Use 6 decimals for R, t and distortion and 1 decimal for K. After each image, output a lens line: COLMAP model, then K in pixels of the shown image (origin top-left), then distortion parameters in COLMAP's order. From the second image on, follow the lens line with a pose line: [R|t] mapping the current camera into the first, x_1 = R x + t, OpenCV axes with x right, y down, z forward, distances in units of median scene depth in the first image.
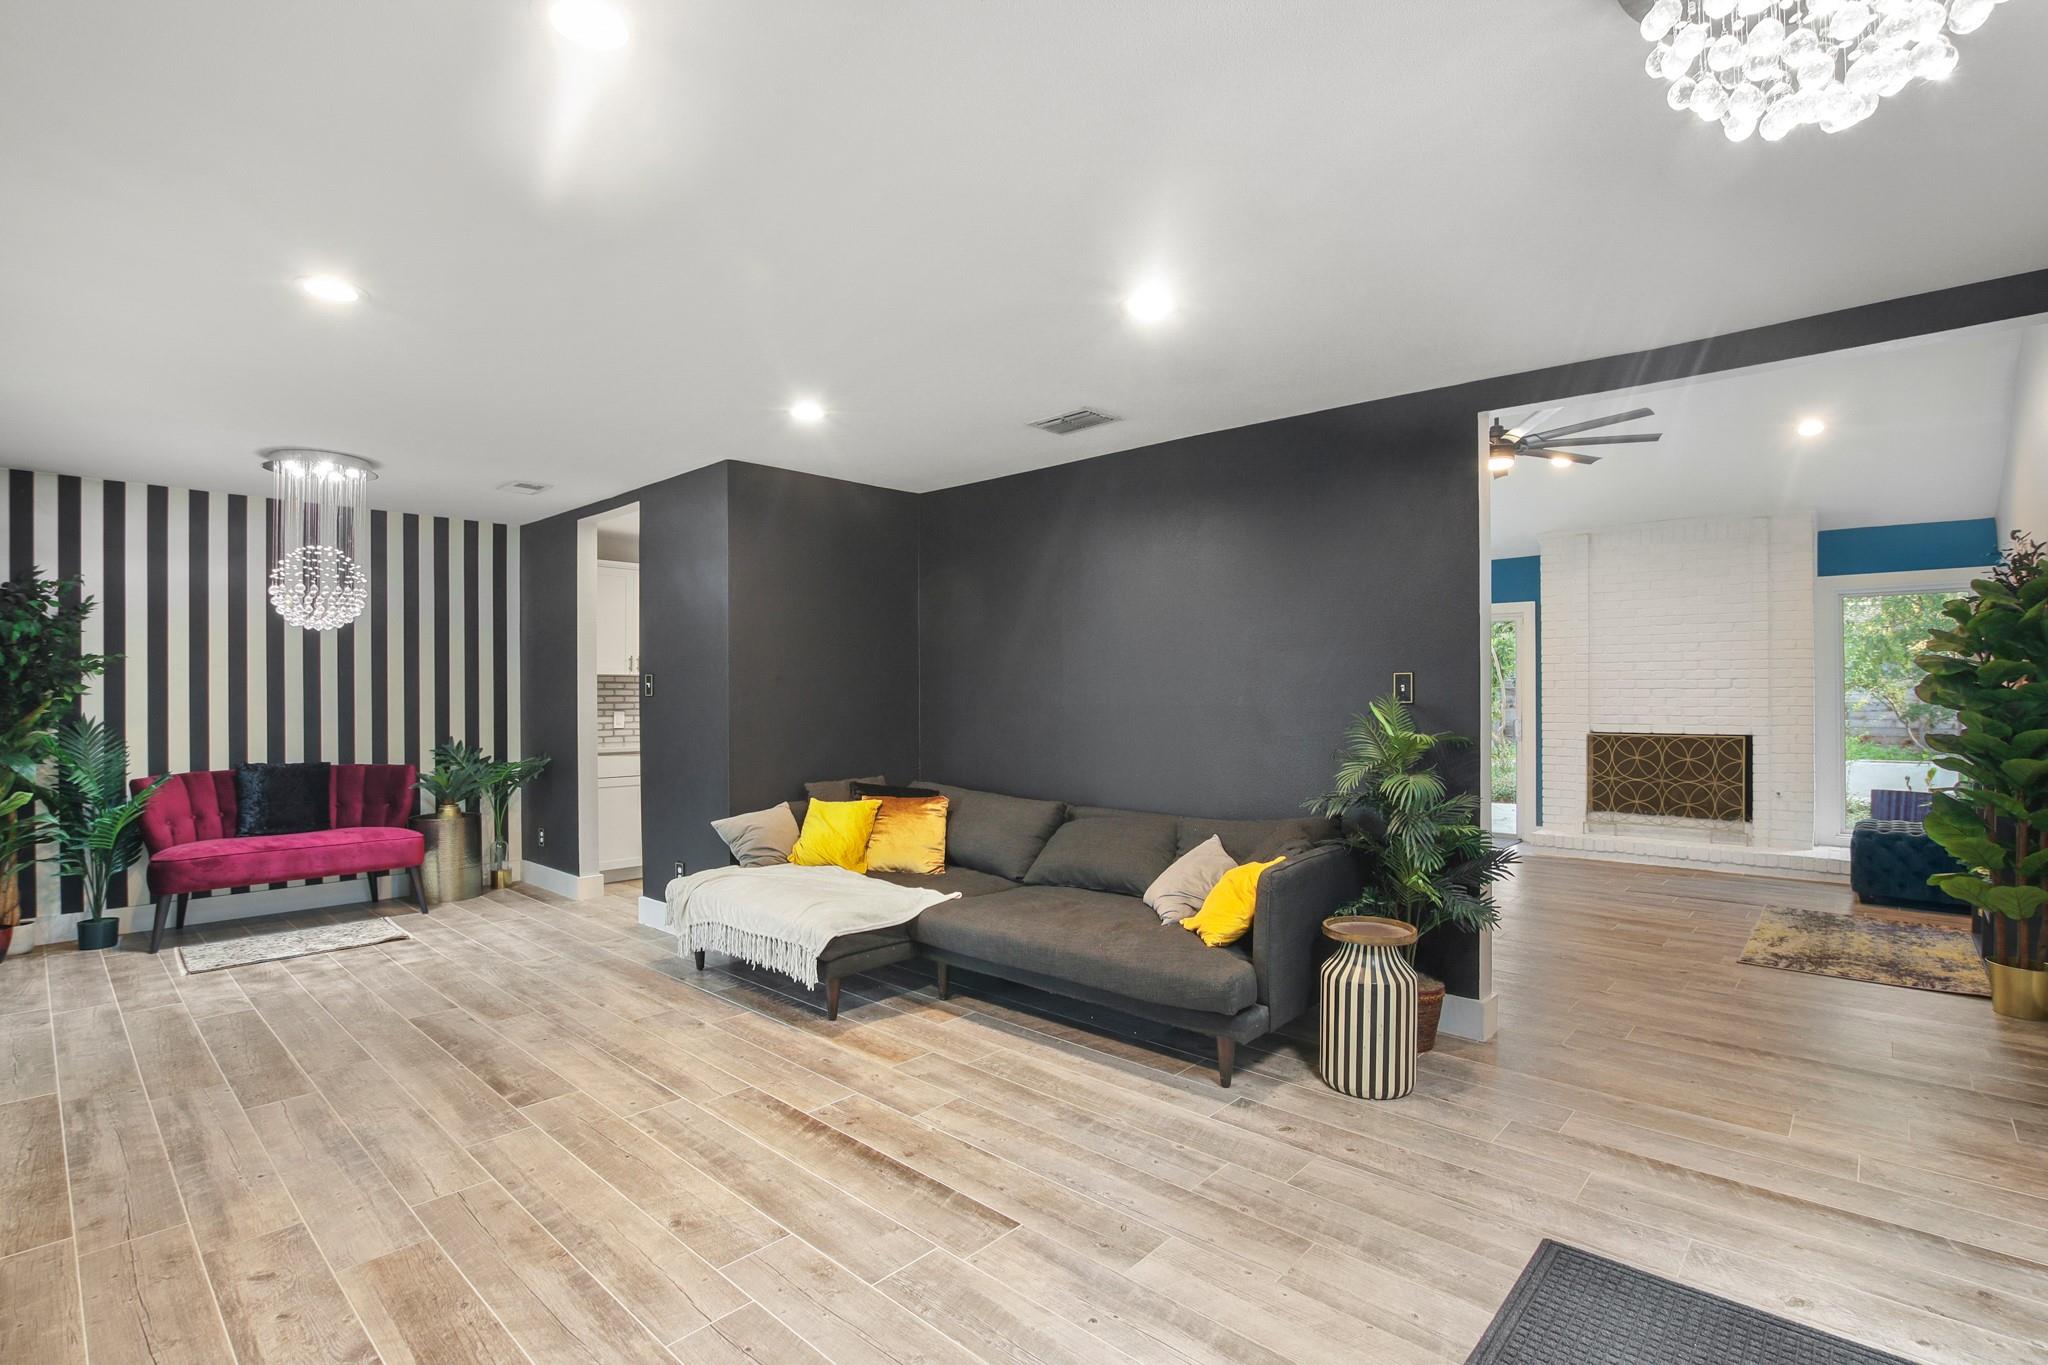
lens RADIAL K [[962.0, 0, 1006.8], [0, 962.0, 691.1], [0, 0, 1]] dist [-0.032421, 0.004289]
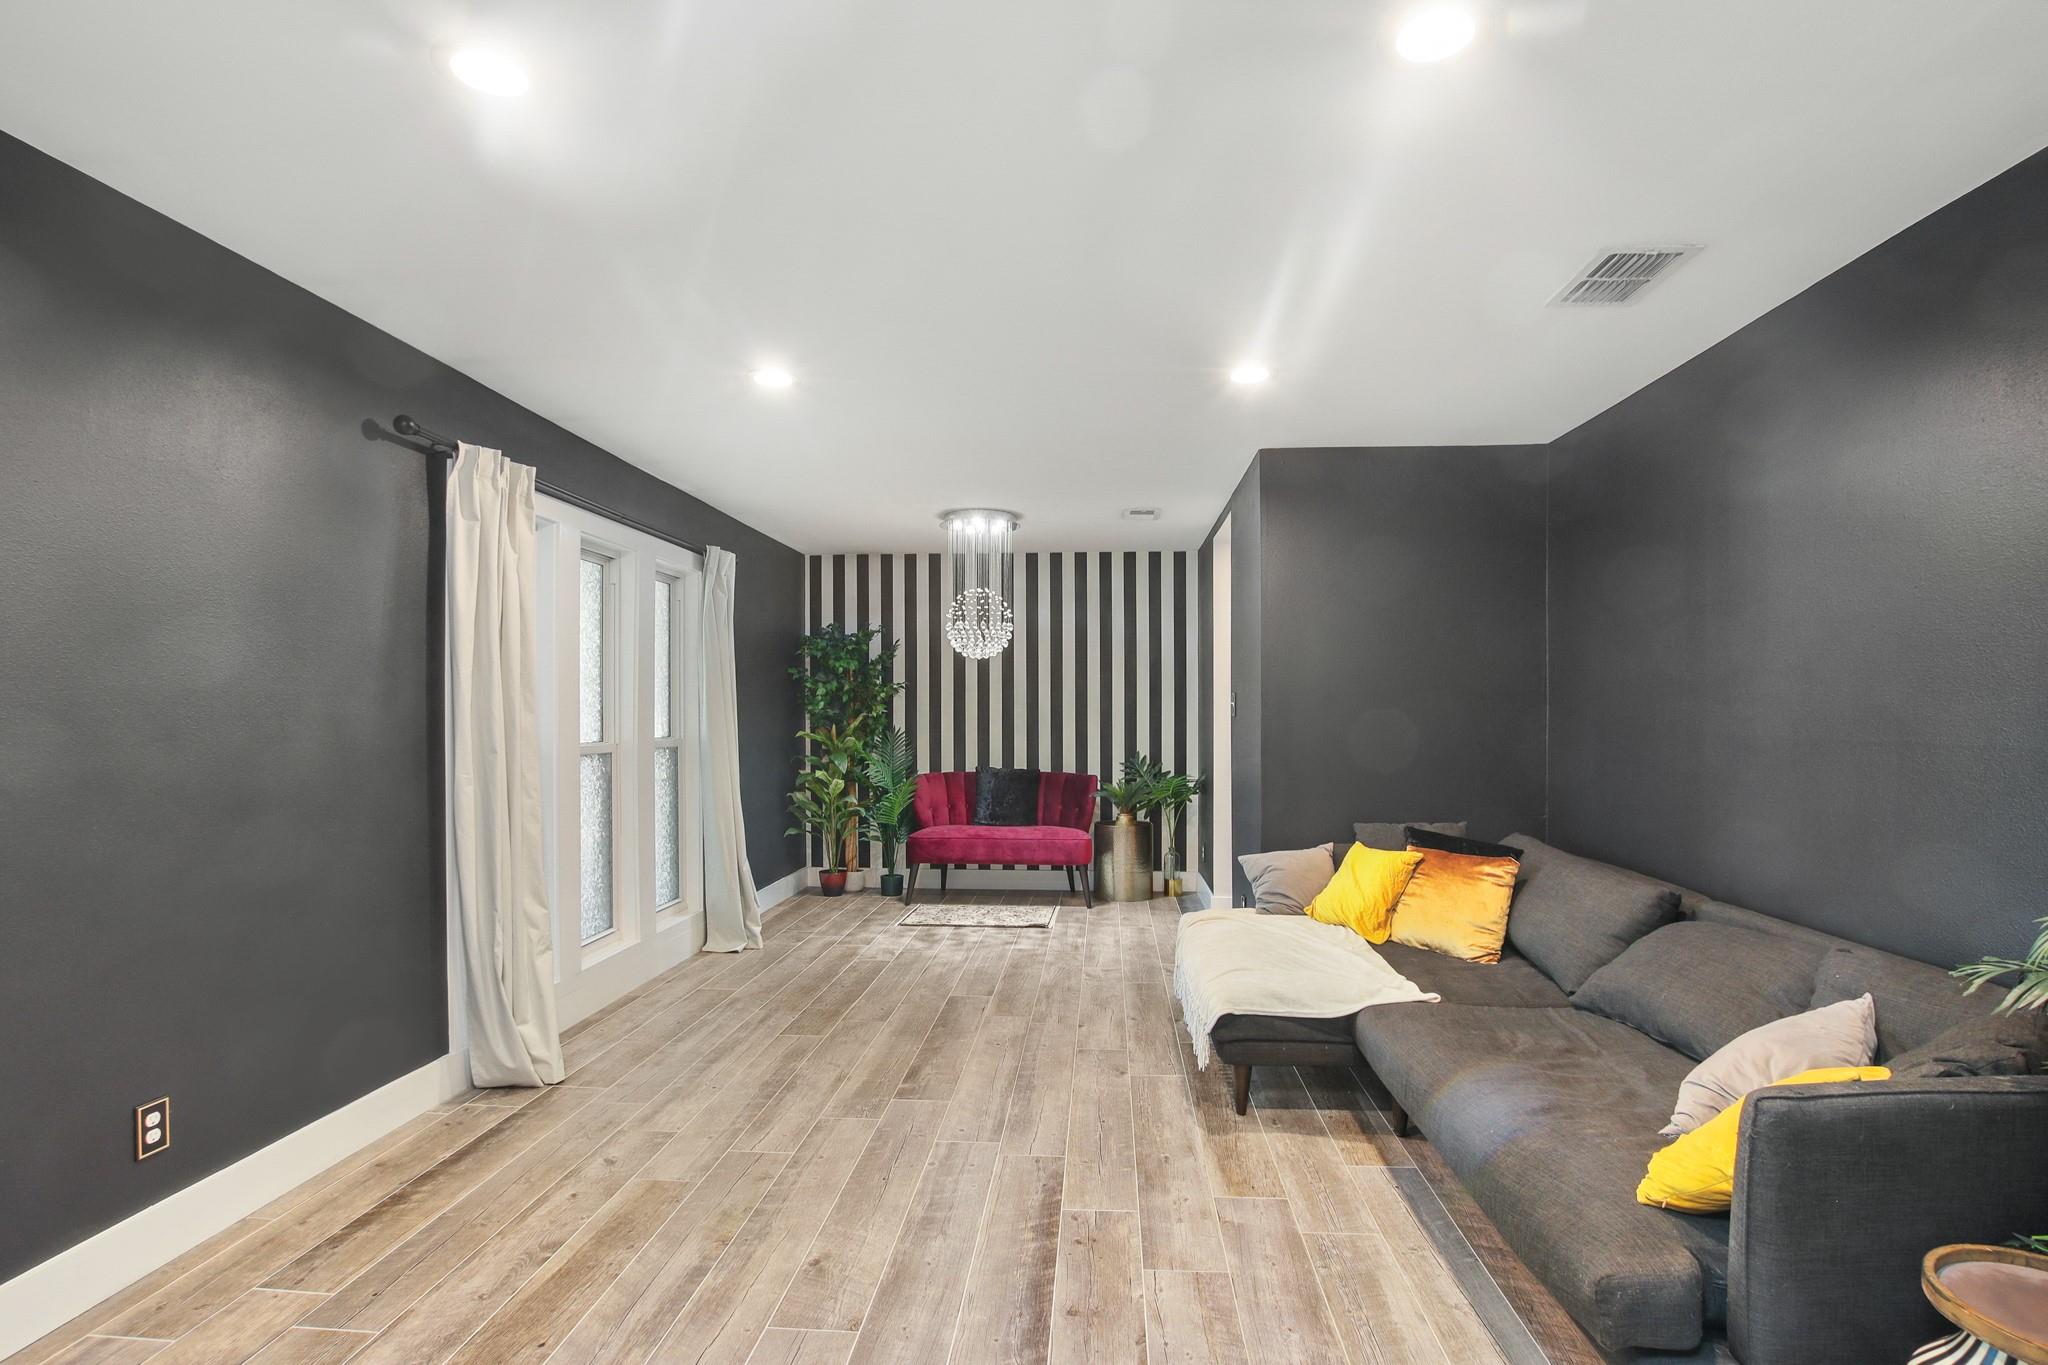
lens RADIAL K [[962.0, 0, 1050.6], [0, 962.0, 725.4], [0, 0, 1]] dist [-0.032421, 0.004289]
pose [[0.638094, 0.015277, -0.769807, 0.306911], [-0.003839, 0.999854, 0.016660, -0.000277], [0.769949, -0.007675, 0.638060, 0.327843]]
